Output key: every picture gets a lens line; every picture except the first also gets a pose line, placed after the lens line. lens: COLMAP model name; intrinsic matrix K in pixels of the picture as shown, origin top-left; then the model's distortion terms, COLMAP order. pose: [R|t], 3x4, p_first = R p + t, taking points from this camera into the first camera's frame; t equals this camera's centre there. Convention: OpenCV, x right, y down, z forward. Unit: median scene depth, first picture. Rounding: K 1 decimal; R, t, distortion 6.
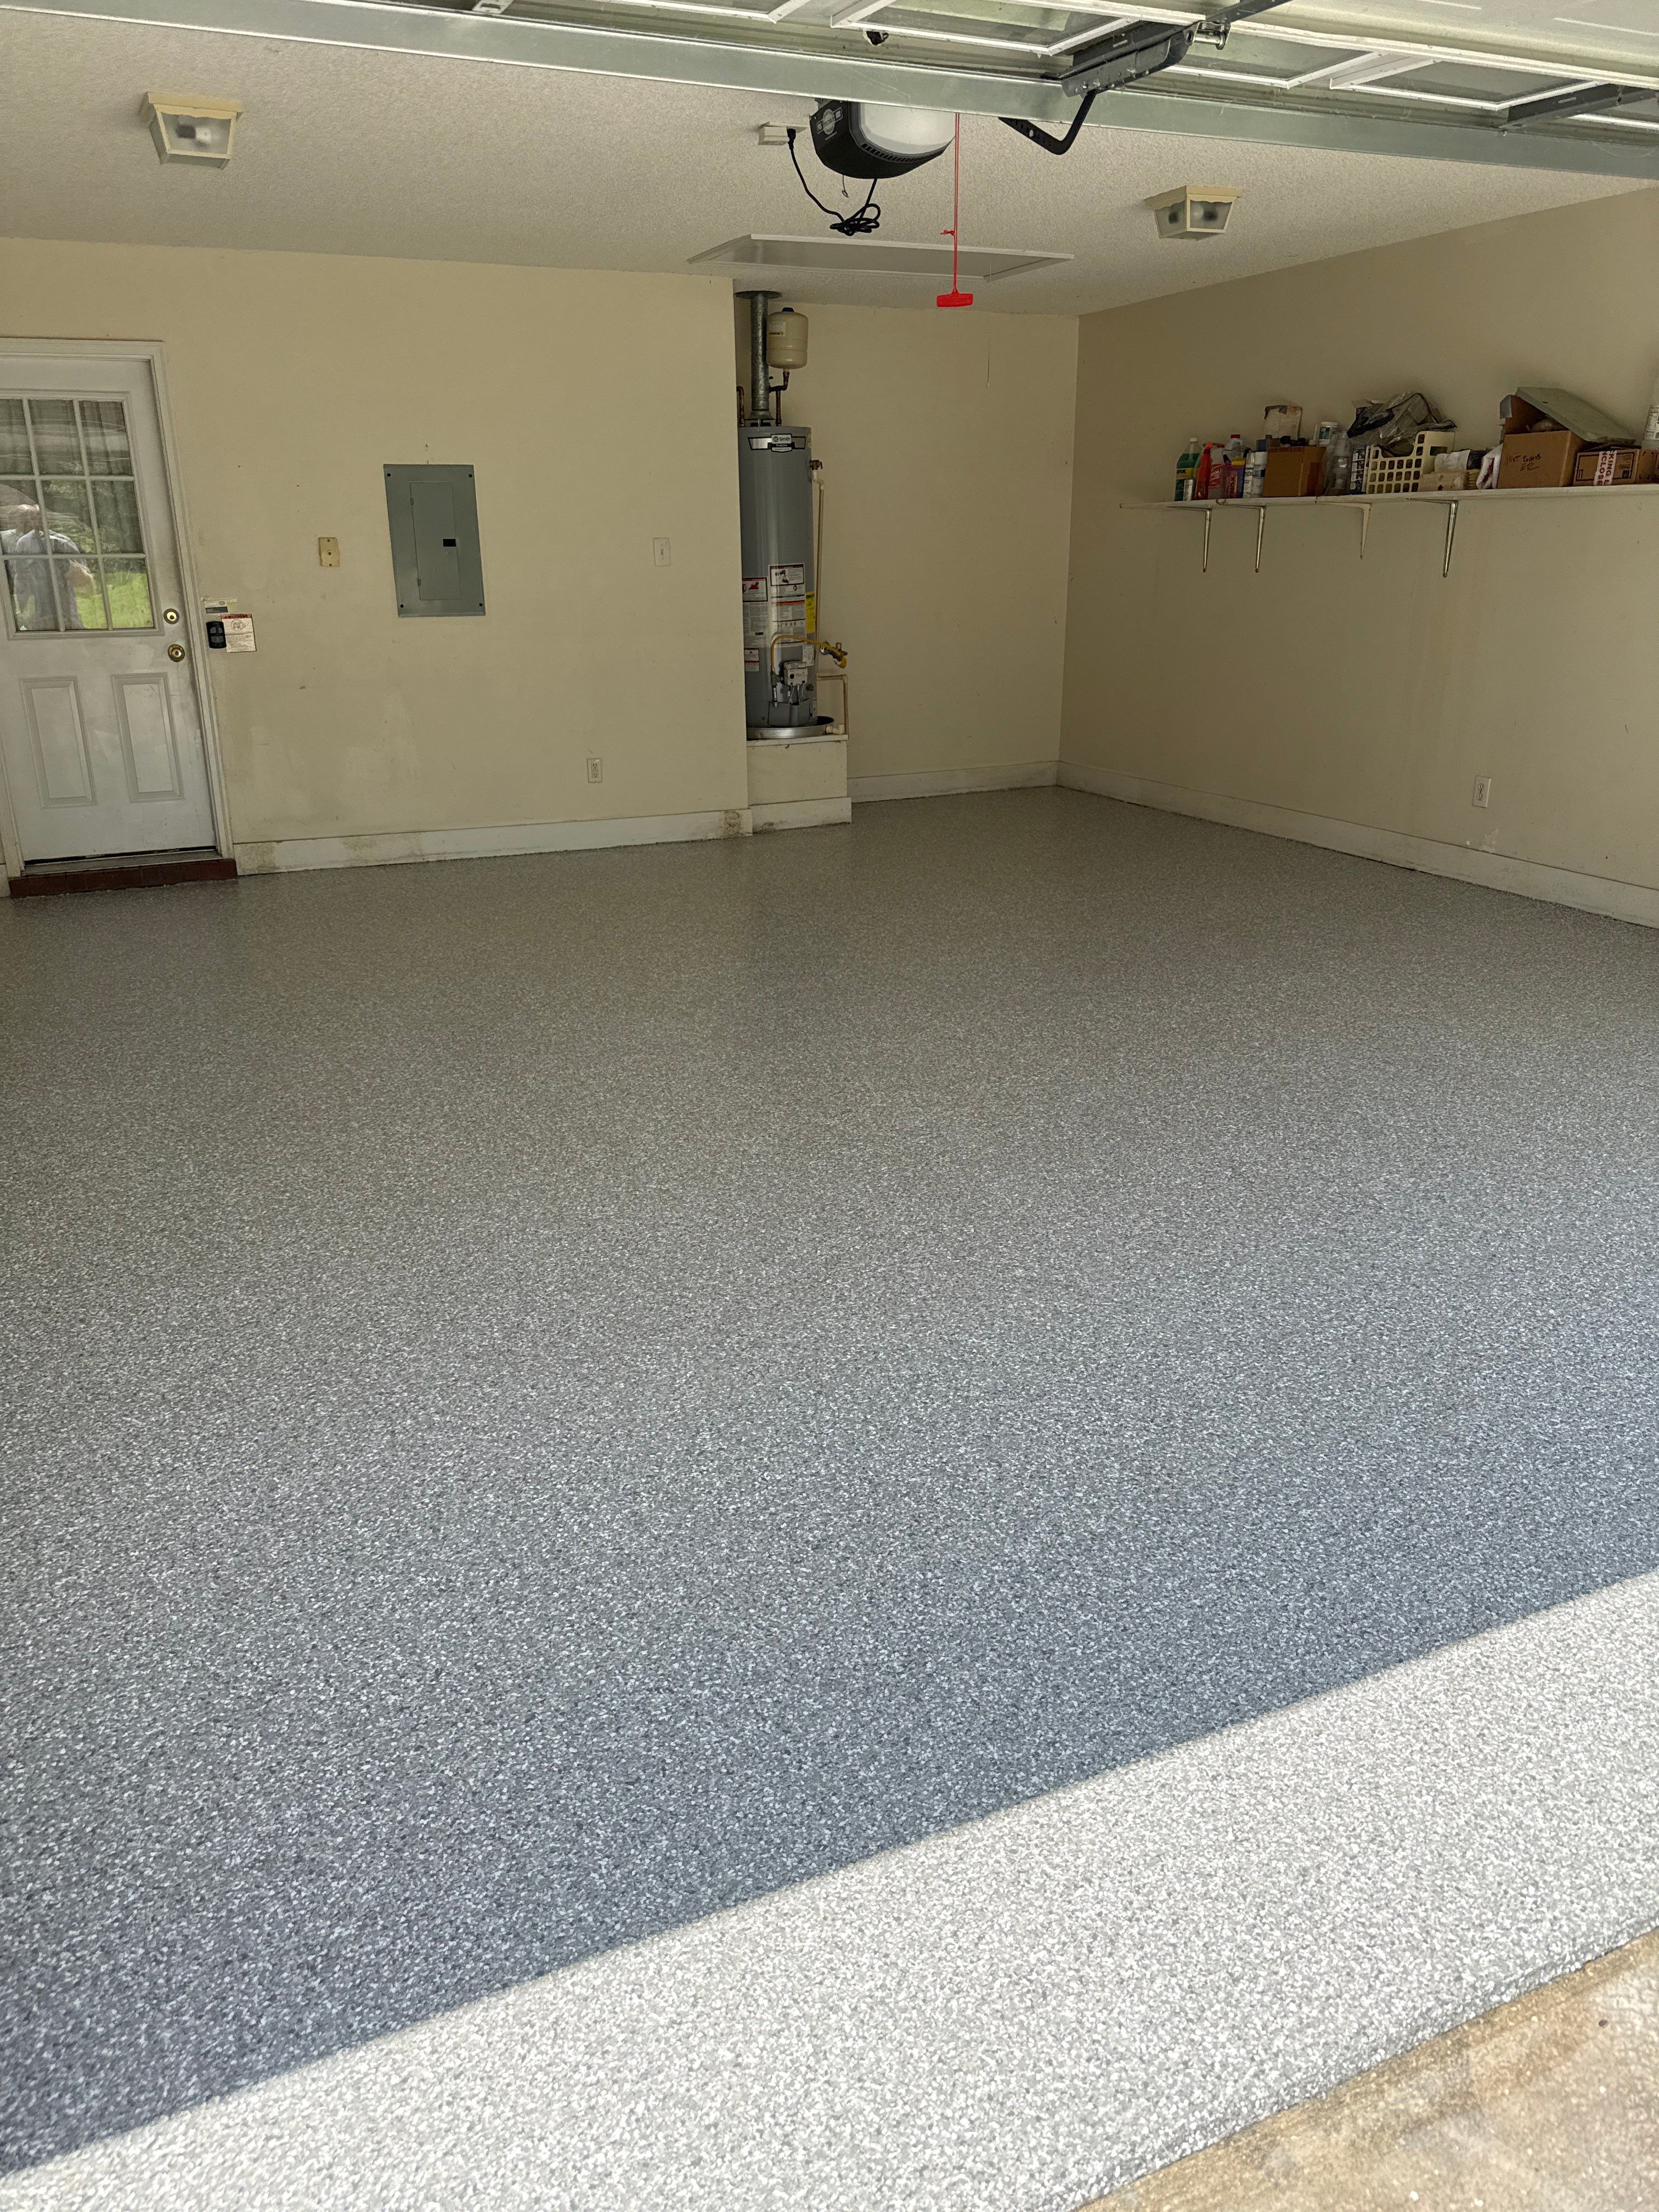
lens RADIAL K [[1558.8, 0, 829.5], [0, 1558.8, 1106.0], [0, 0, 1]] dist [0.060219, -0.063012]
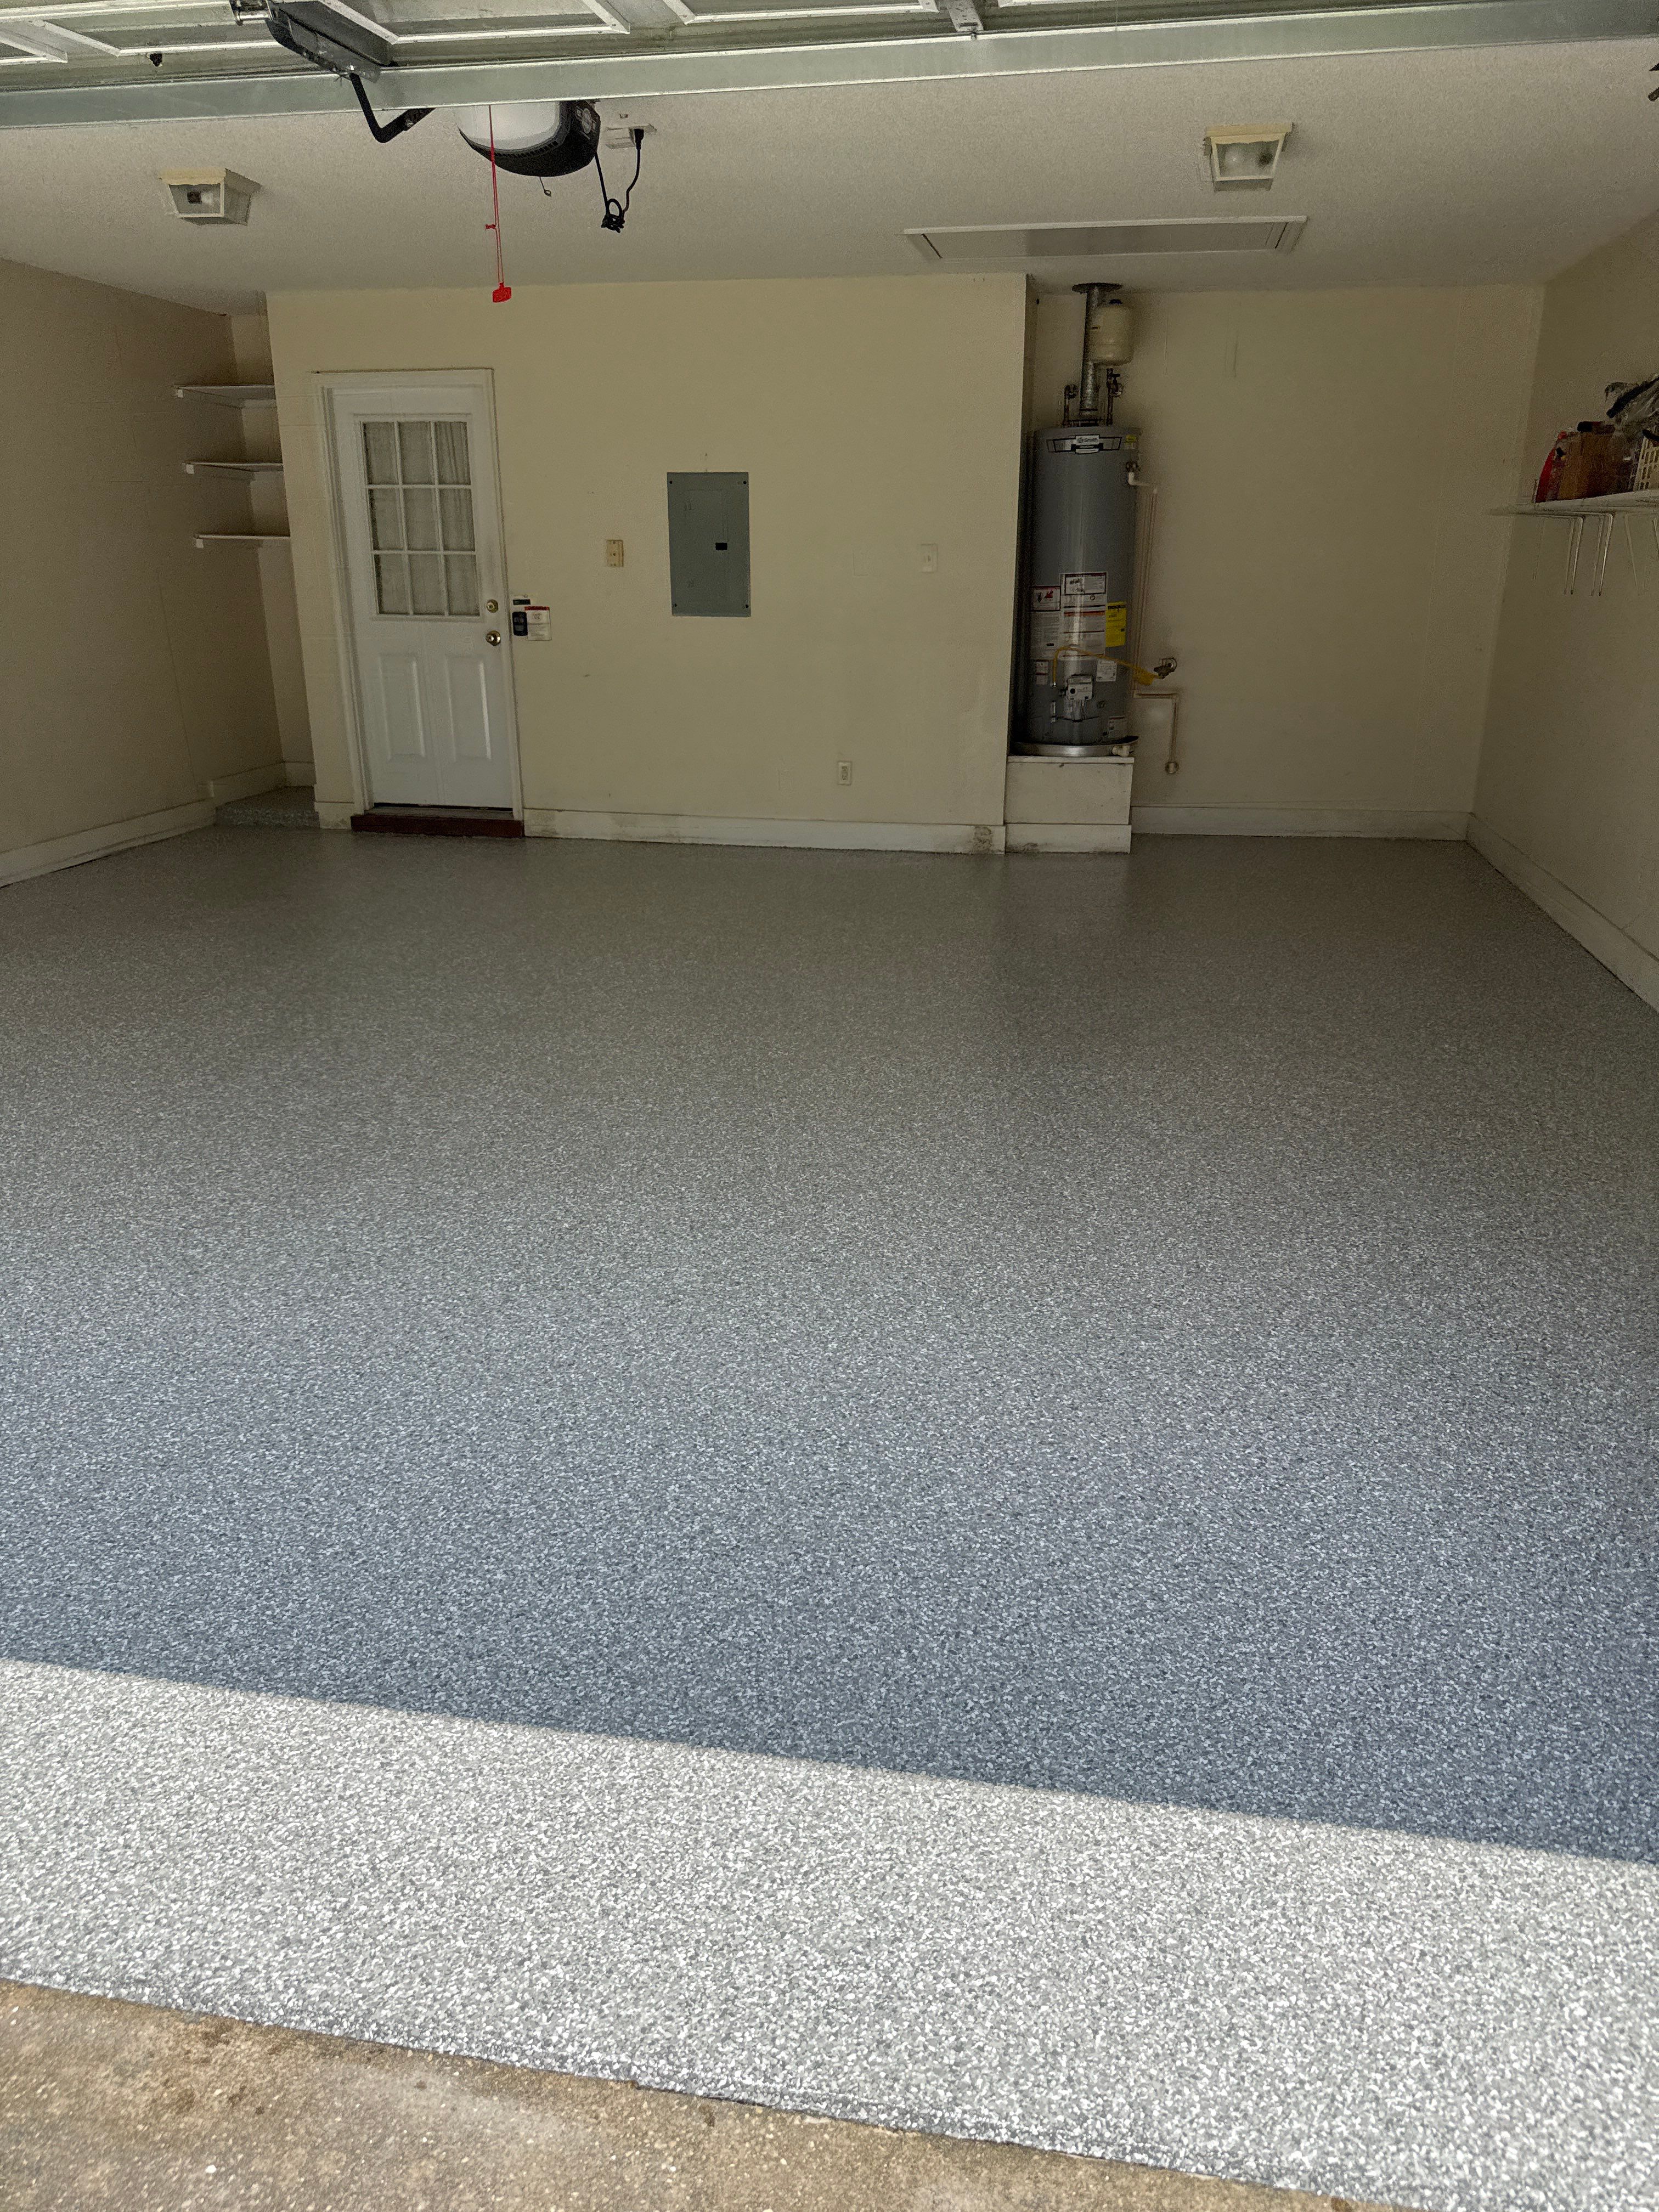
lens RADIAL K [[1598.4, 0, 859.1], [0, 1598.4, 1099.7], [0, 0, 1]] dist [0.051557, -0.045104]
pose [[0.827119, 0.192072, -0.528188, 0.491968], [-0.201114, 0.978711, 0.040966, -0.057494], [0.524812, 0.072343, 0.848139, 0.161815]]
